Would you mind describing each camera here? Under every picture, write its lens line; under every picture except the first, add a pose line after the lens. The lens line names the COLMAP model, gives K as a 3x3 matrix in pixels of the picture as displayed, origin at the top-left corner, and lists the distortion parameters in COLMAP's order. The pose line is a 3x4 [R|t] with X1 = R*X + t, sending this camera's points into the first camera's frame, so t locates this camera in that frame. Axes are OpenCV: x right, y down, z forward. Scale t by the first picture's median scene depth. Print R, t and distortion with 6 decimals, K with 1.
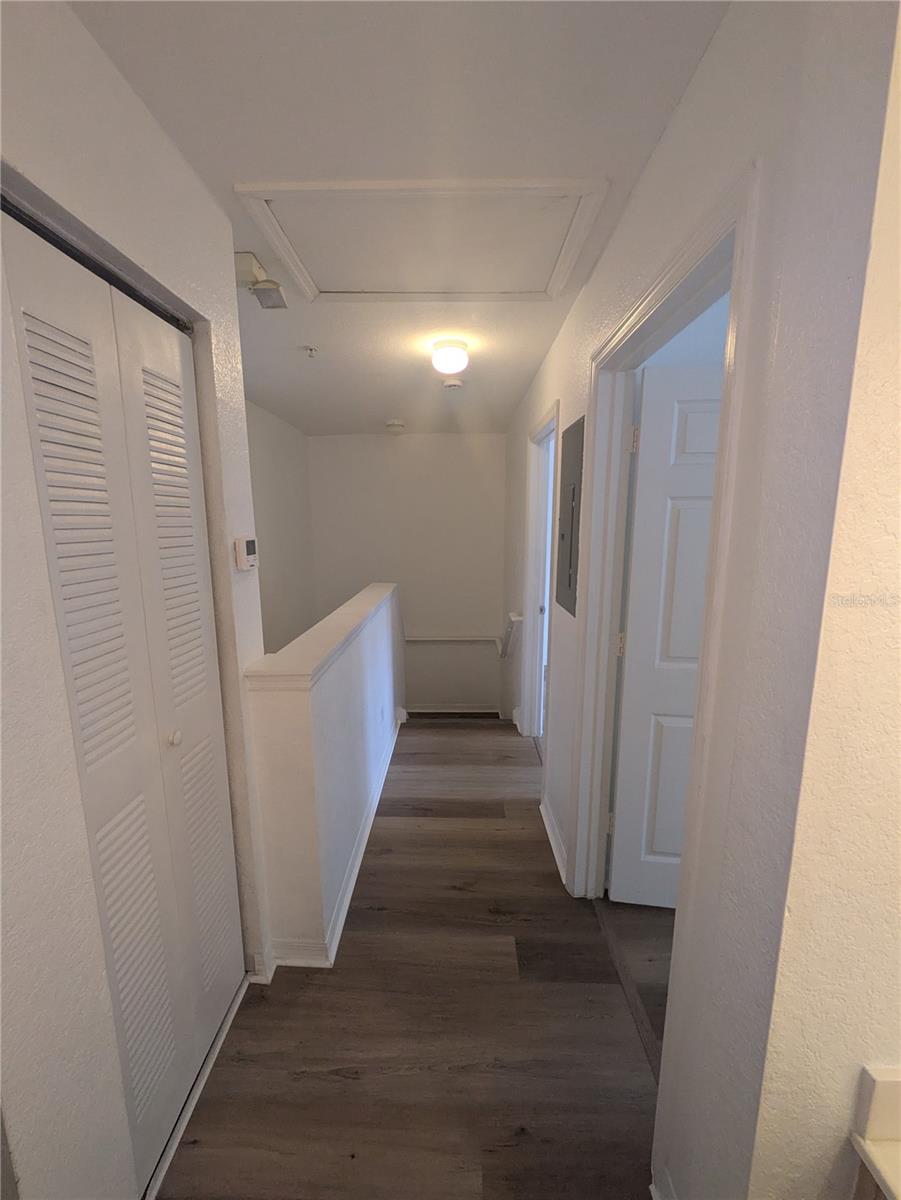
lens RADIAL K [[478.0, 0, 450.2], [0, 478.0, 599.0], [0, 0, 1]] dist [-0.000250, 0.000020]
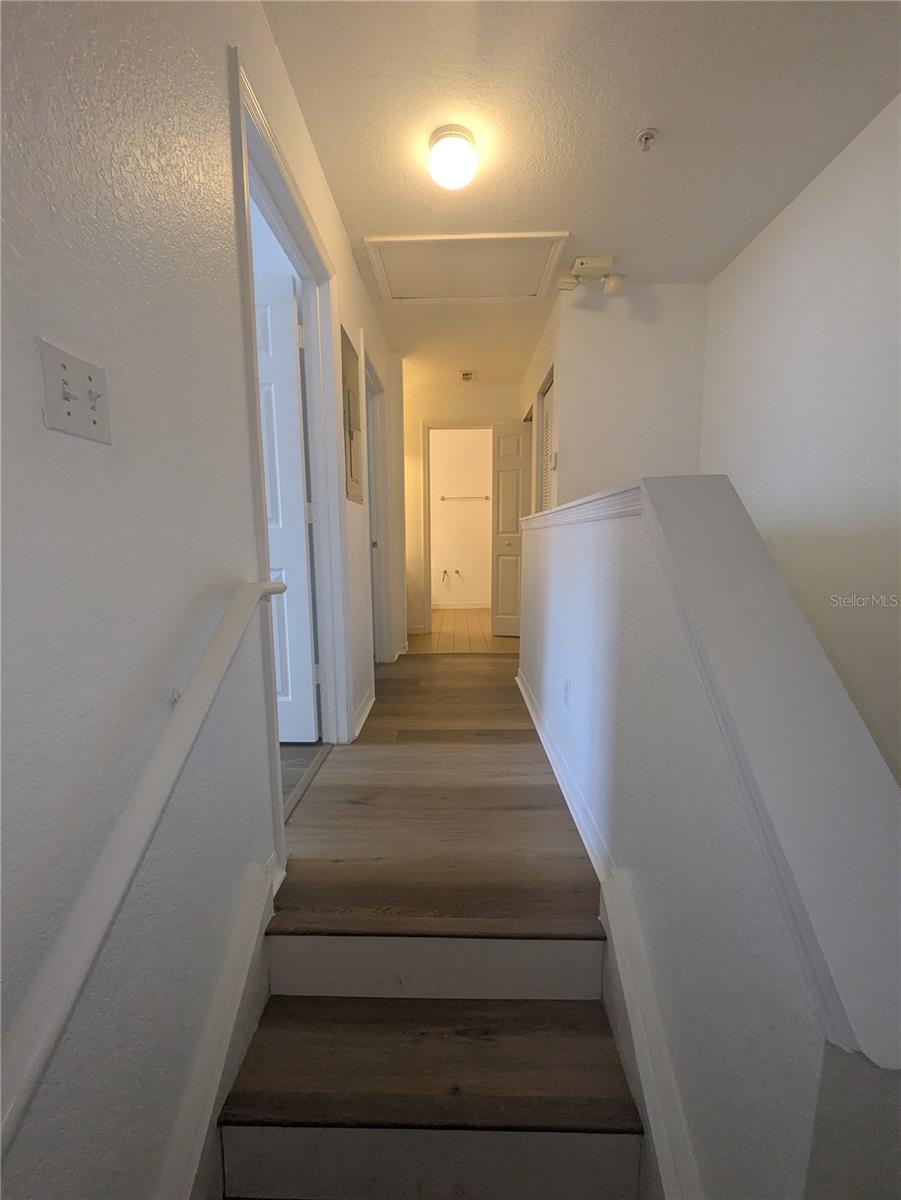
lens RADIAL K [[478.0, 0, 450.0], [0, 478.0, 602.7], [0, 0, 1]] dist [-0.000250, 0.000020]
pose [[-0.999944, 0.010271, -0.002693, 0.014136], [0.009039, 0.956494, 0.291612, -0.075569], [0.005571, 0.291572, -0.956533, 2.003334]]
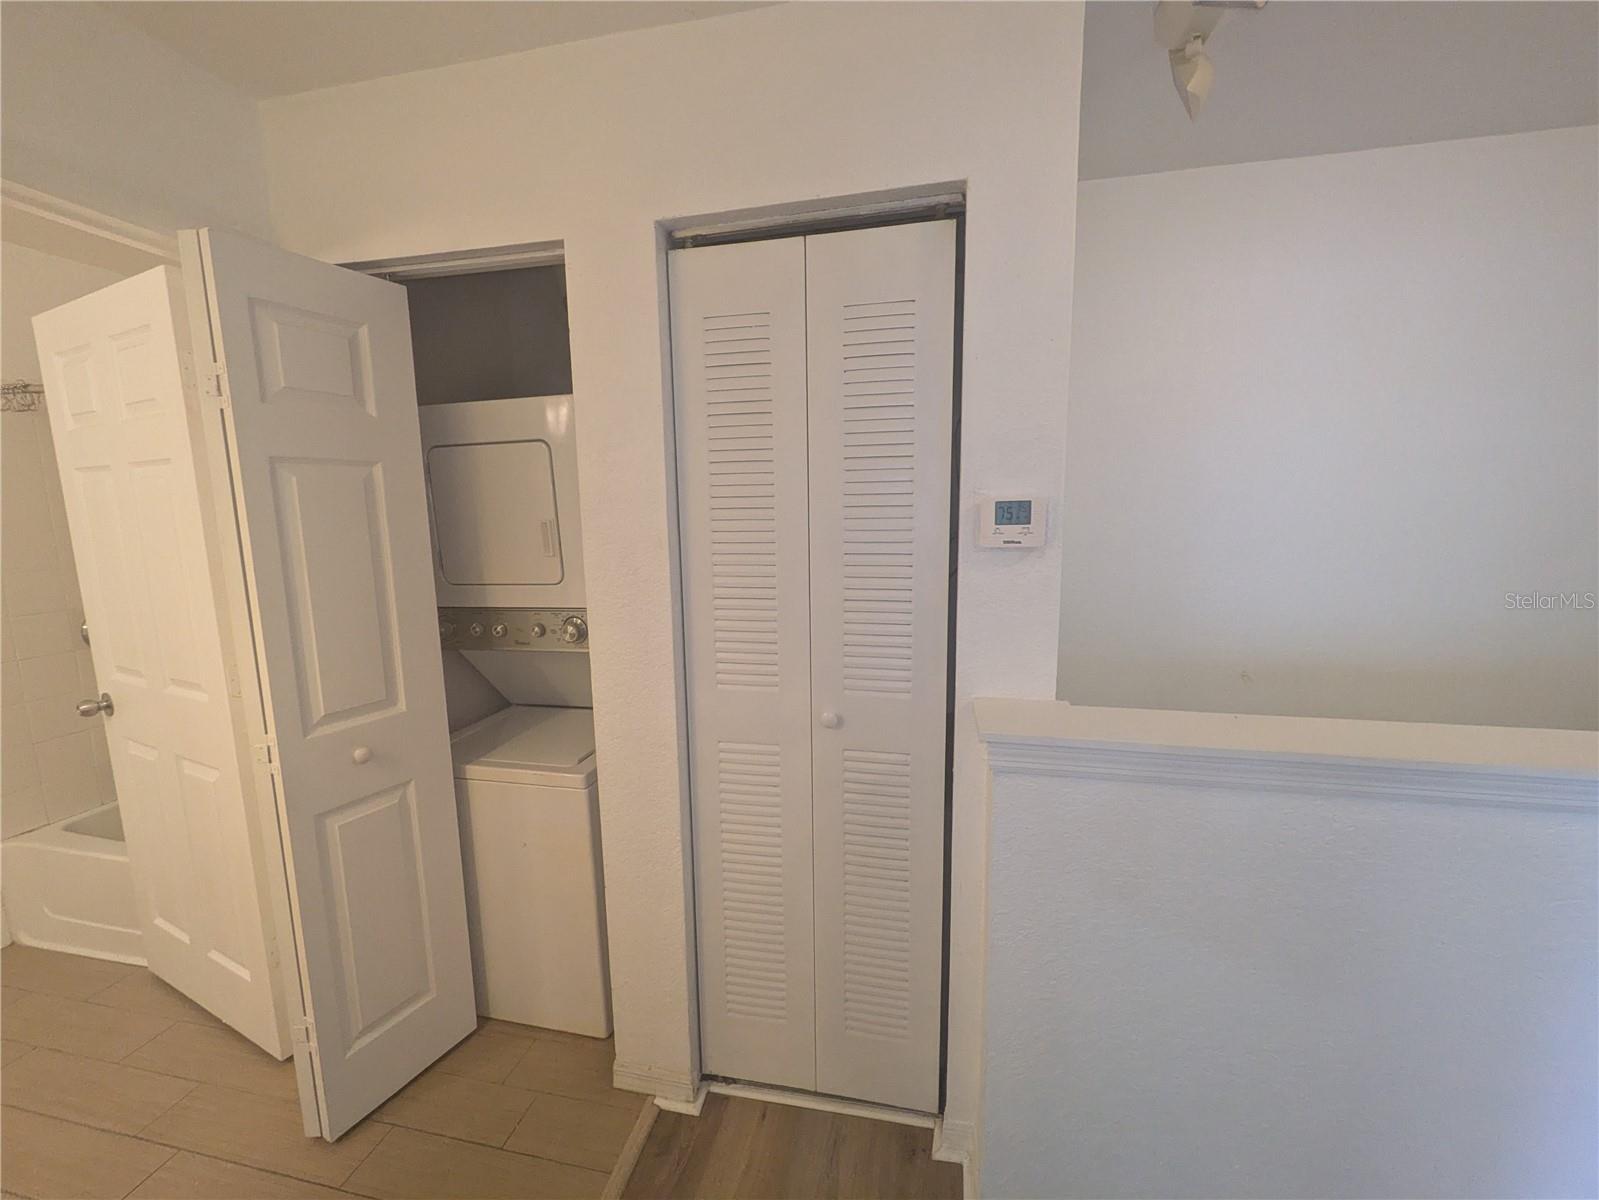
lens RADIAL K [[639.1, 0, 797.8], [0, 639.1, 600.7], [0, 0, 1]] dist [0.002289, -0.000066]
pose [[-0.184529, 0.140669, -0.972708, 0.294895], [-0.147148, 0.974595, 0.168857, -0.060945], [0.971749, 0.174291, -0.159142, 0.568169]]
